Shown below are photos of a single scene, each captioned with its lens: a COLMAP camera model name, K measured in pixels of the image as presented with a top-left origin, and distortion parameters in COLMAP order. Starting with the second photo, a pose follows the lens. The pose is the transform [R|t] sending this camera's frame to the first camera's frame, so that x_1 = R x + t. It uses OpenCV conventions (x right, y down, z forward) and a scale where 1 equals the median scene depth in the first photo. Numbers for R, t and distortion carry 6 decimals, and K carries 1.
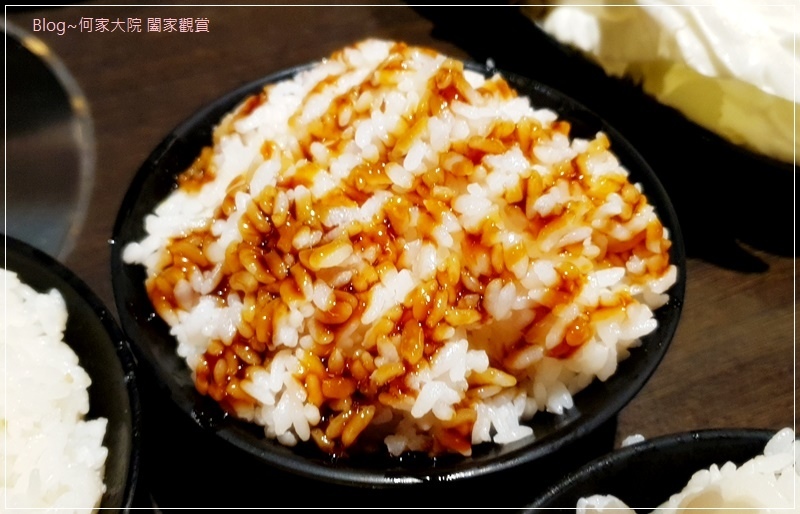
lens RADIAL K [[732.2, 0, 400.0], [0, 732.2, 257.0], [0, 0, 1]] dist [0.001612, -0.008295]
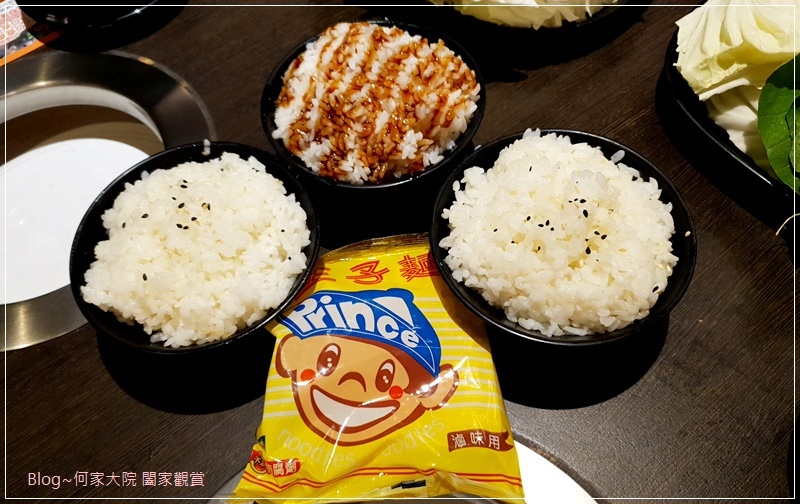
lens RADIAL K [[607.3, 0, 400.0], [0, 607.3, 252.0], [0, 0, 1]] dist [0.002107, -0.000671]
pose [[0.950947, -0.288784, 0.110923, -0.333077], [0.265435, 0.945842, 0.186886, 0.107068], [-0.158886, -0.148276, 0.976099, -1.256633]]
